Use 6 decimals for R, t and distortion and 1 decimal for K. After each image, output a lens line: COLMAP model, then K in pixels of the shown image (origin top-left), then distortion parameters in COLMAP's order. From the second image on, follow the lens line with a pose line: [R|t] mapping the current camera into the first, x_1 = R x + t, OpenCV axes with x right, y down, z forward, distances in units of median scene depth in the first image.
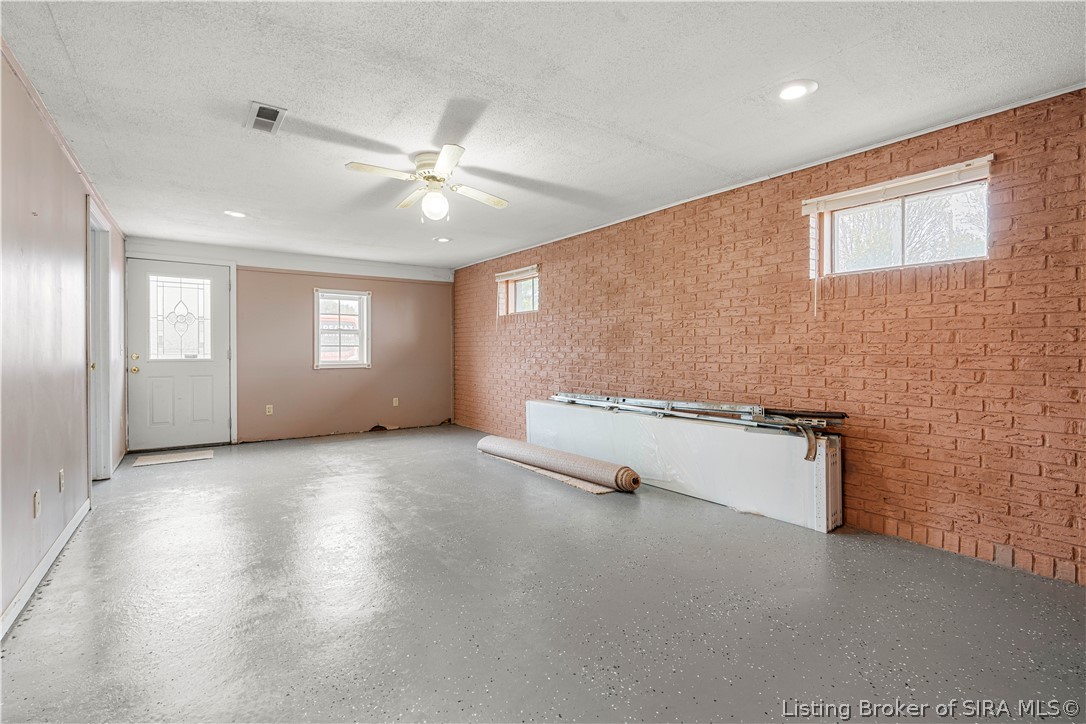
lens RADIAL K [[507.6, 0, 516.6], [0, 507.6, 352.4], [0, 0, 1]] dist [-0.010719, 0.003811]
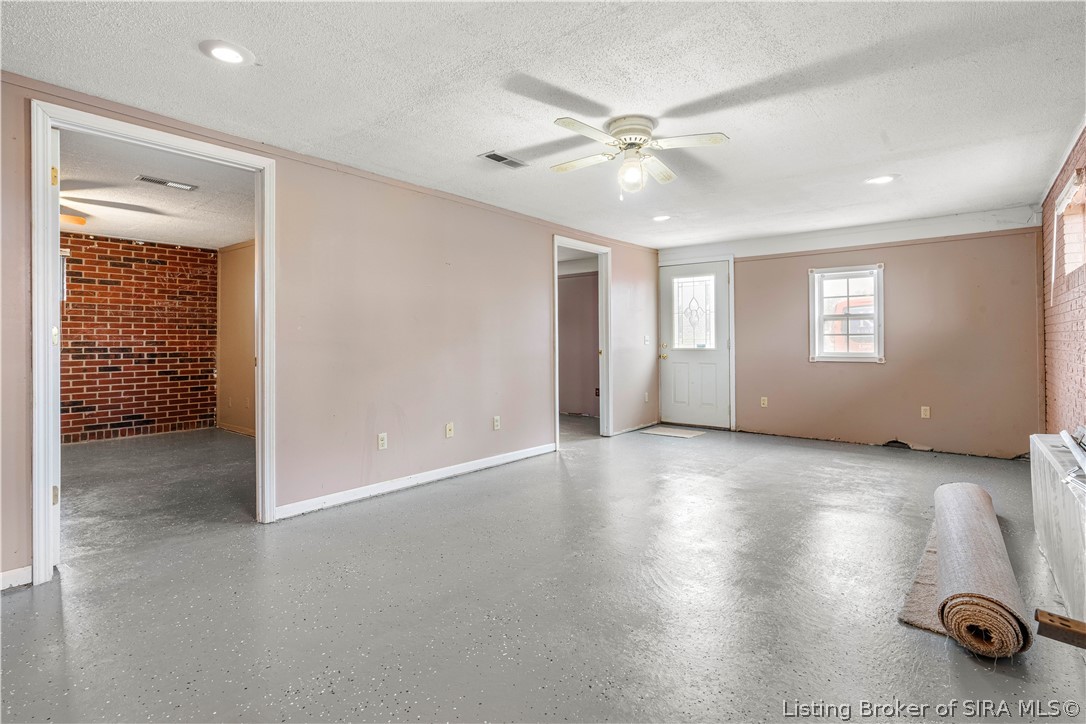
lens RADIAL K [[518.4, 0, 534.7], [0, 518.4, 334.5], [0, 0, 1]] dist [-0.003358, 0.001742]
pose [[0.299825, -0.013173, -0.953903, 0.337858], [0.000073, 0.999905, -0.013785, -0.001706], [0.953994, 0.004063, 0.299797, 0.299826]]
